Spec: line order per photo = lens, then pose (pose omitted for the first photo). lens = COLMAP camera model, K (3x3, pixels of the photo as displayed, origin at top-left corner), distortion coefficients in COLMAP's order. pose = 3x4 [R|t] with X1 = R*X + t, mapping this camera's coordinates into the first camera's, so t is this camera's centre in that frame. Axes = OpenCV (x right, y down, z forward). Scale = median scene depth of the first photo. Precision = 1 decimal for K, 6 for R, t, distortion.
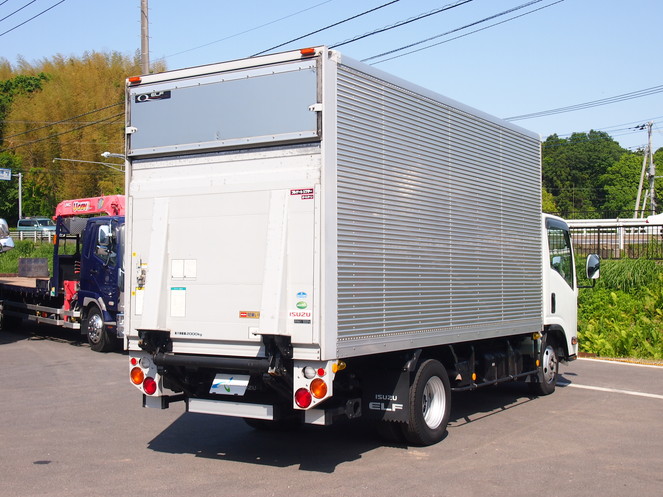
lens RADIAL K [[930.9, 0, 331.4], [0, 930.9, 246.2], [0, 0, 1]] dist [-0.060632, 0.000000]
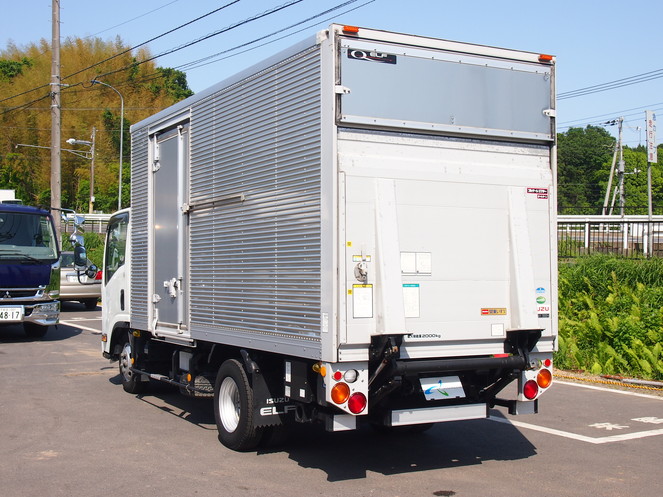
lens RADIAL K [[930.9, 0, 333.6], [0, 930.9, 247.9], [0, 0, 1]] dist [-0.060632, 0.000000]
pose [[0.499449, 0.030370, 0.865811, -0.968088], [-0.034089, 0.999300, -0.015388, 0.026671], [-0.865672, -0.021829, 0.500135, 0.631140]]
